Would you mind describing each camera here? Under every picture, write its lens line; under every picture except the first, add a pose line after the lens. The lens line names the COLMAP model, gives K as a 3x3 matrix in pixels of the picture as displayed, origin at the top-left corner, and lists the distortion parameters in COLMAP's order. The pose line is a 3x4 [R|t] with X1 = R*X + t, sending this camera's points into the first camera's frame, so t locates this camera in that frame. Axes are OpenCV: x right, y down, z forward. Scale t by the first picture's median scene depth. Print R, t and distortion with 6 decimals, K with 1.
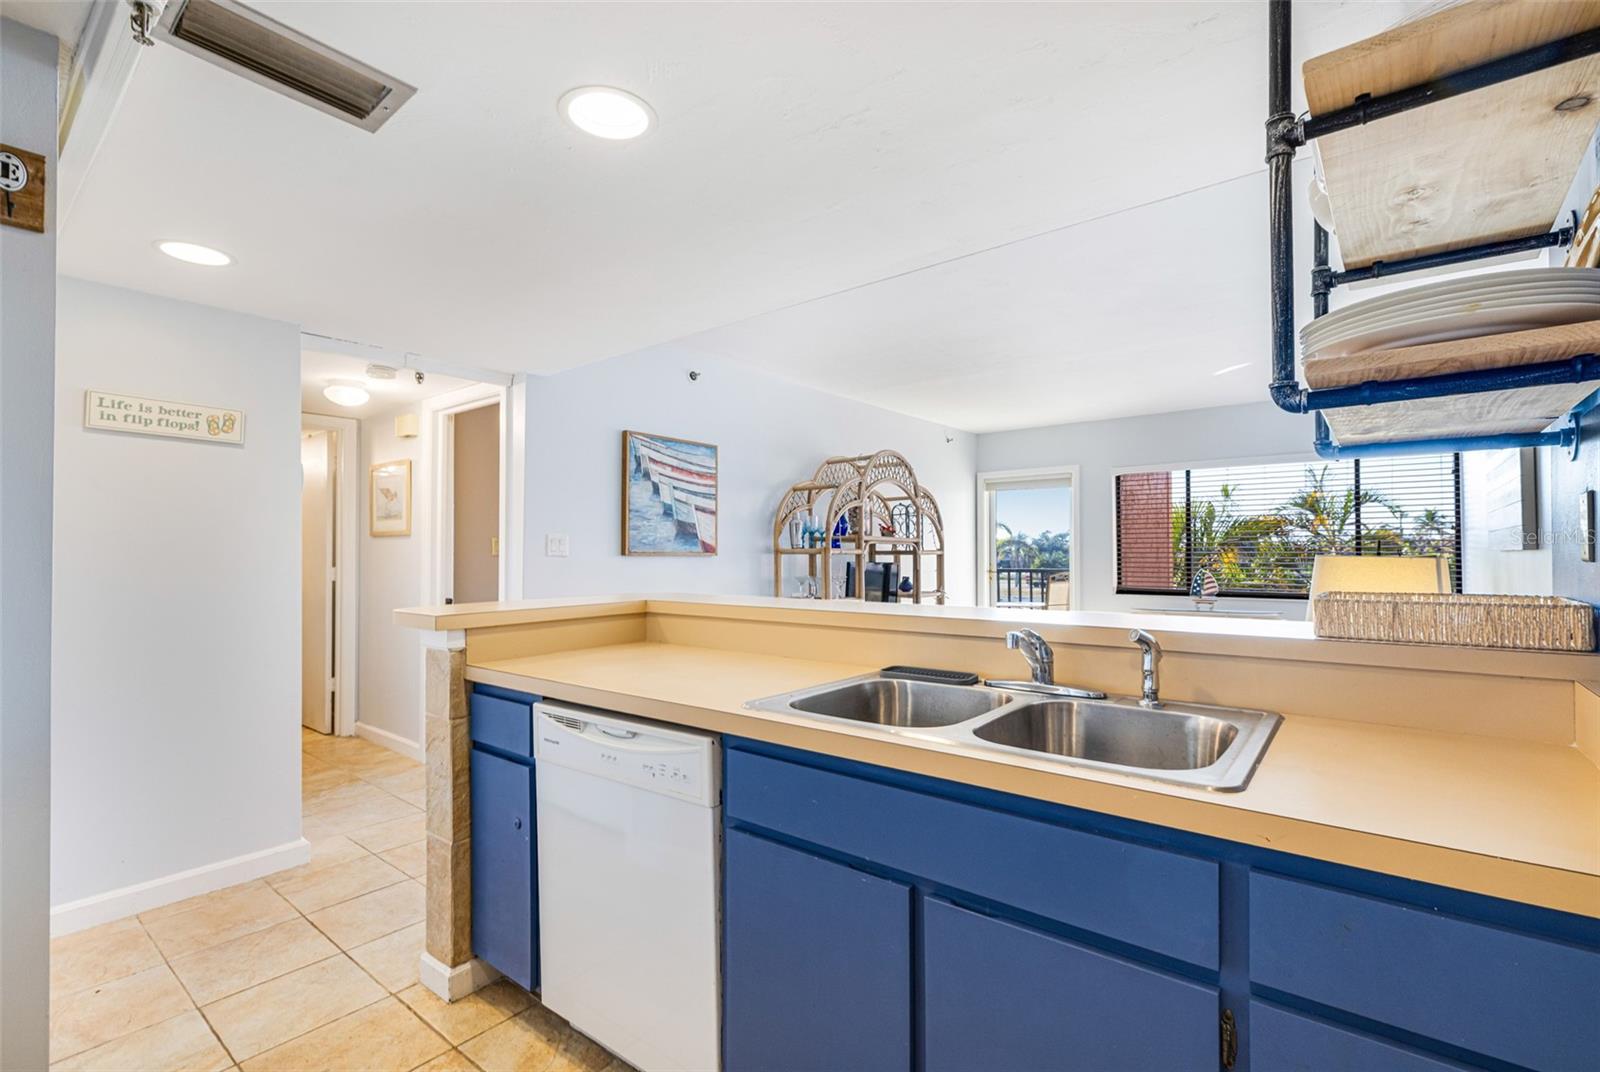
lens RADIAL K [[703.7, 0, 800.9], [0, 703.7, 540.5], [0, 0, 1]] dist [-0.001788, 0.000820]
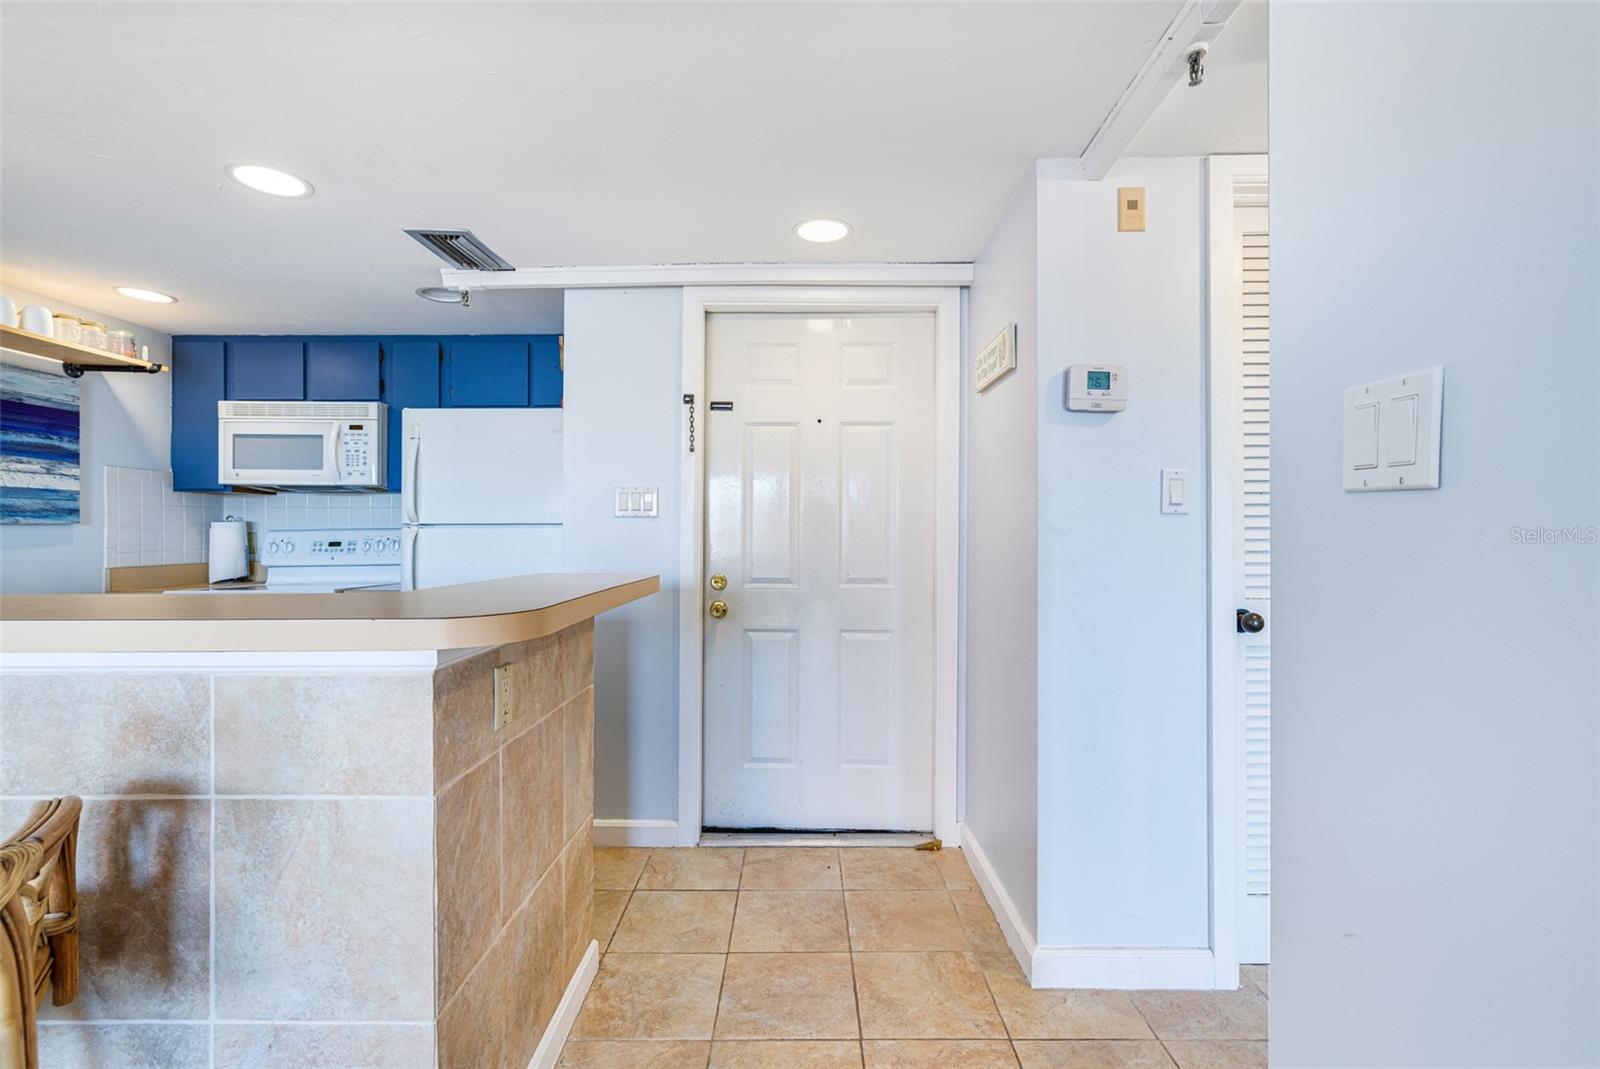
lens RADIAL K [[703.7, 0, 793.7], [0, 703.7, 535.9], [0, 0, 1]] dist [-0.001788, 0.000820]
pose [[-0.783720, -0.002580, -0.621109, -0.081157], [0.003438, 0.999958, -0.008492, 0.031161], [0.621105, -0.008791, -0.783678, 0.900252]]
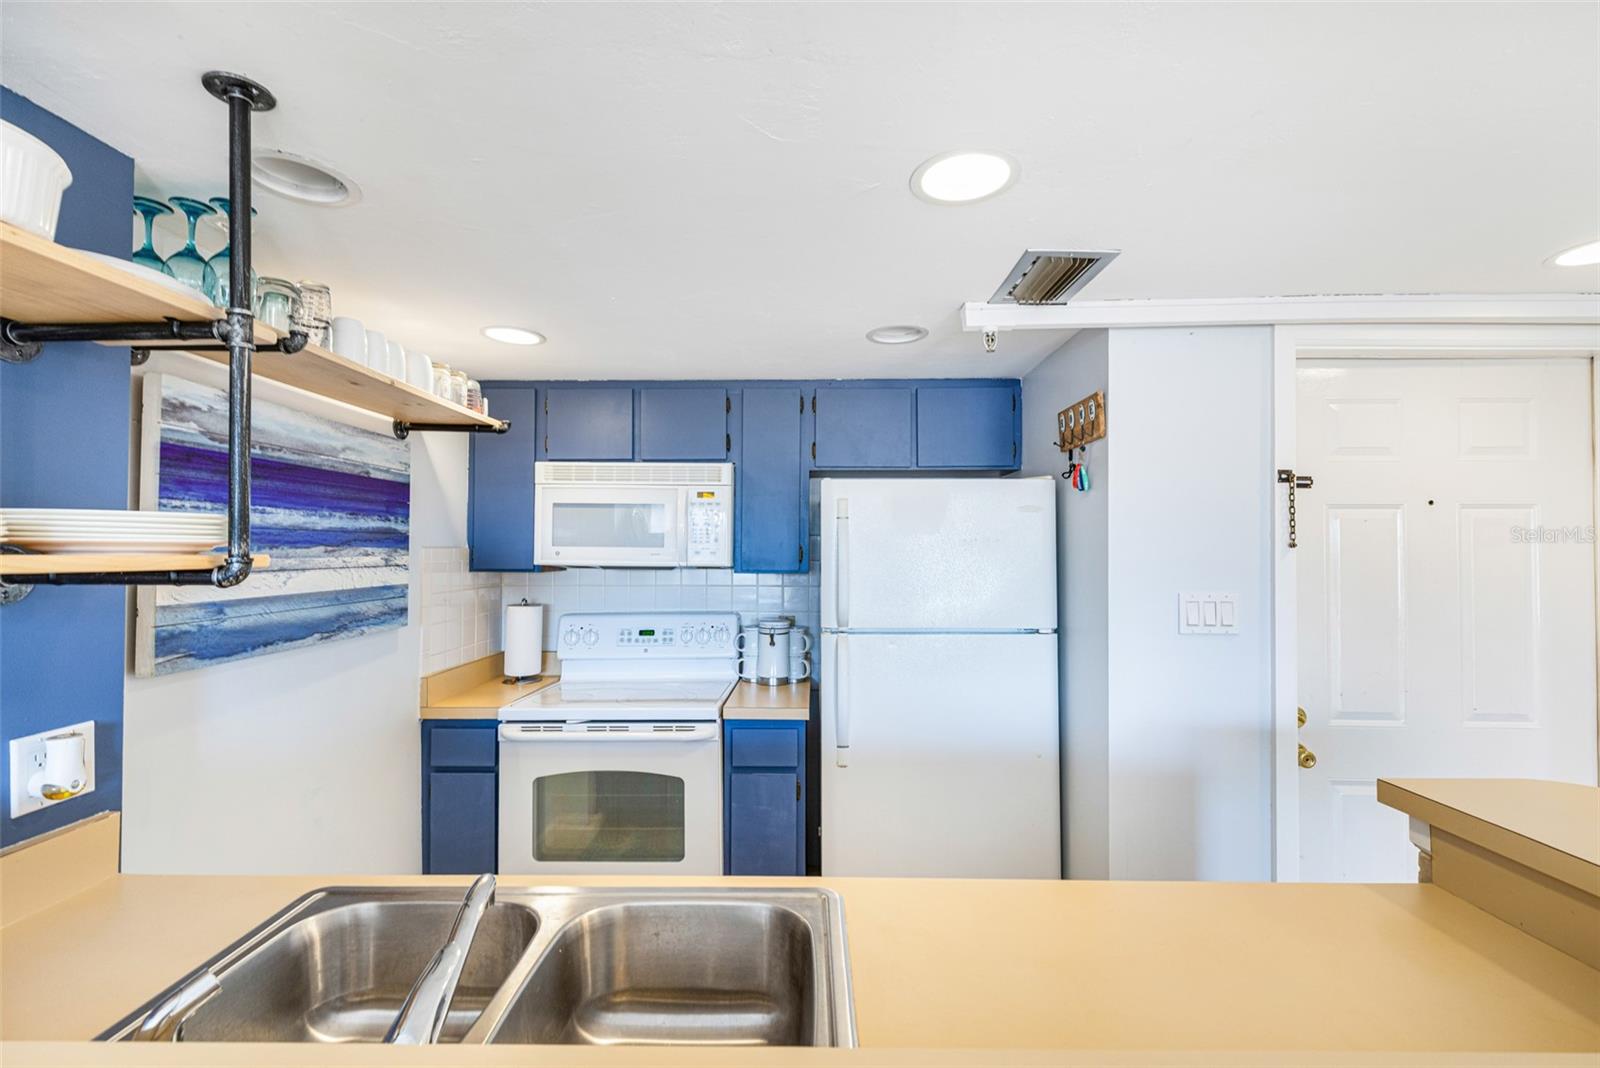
lens RADIAL K [[703.7, 0, 793.7], [0, 703.7, 544.3], [0, 0, 1]] dist [-0.001788, 0.000820]
pose [[-0.790944, -0.013007, -0.611751, 0.140208], [0.001538, 0.999729, -0.023245, -0.039938], [0.611887, -0.019327, -0.790709, 0.525949]]
